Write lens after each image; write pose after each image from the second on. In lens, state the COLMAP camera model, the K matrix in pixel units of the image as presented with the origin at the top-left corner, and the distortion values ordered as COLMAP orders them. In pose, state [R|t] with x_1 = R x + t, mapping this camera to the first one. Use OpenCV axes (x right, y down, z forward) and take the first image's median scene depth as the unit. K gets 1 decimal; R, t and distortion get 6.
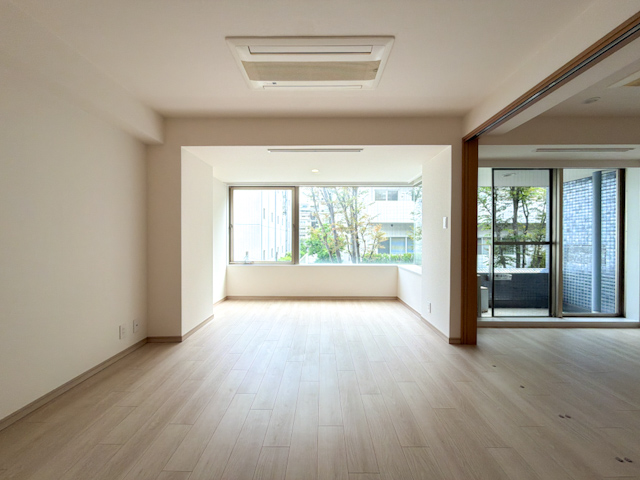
lens RADIAL K [[256.7, 0, 320.0], [0, 256.7, 240.0], [0, 0, 1]] dist [0.000255, 0.000260]
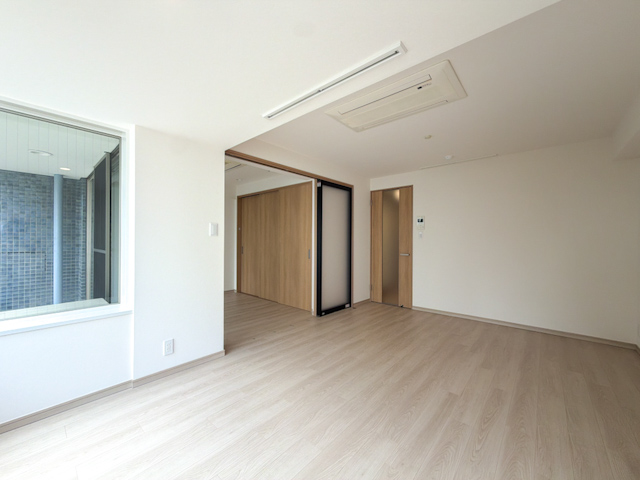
lens RADIAL K [[256.7, 0, 320.0], [0, 256.7, 240.0], [0, 0, 1]] dist [0.000255, 0.000260]
pose [[-0.755659, -0.006703, 0.654931, -0.316973], [-0.000956, 0.999958, 0.009131, -0.032640], [-0.654964, 0.006274, -0.755634, 1.187104]]
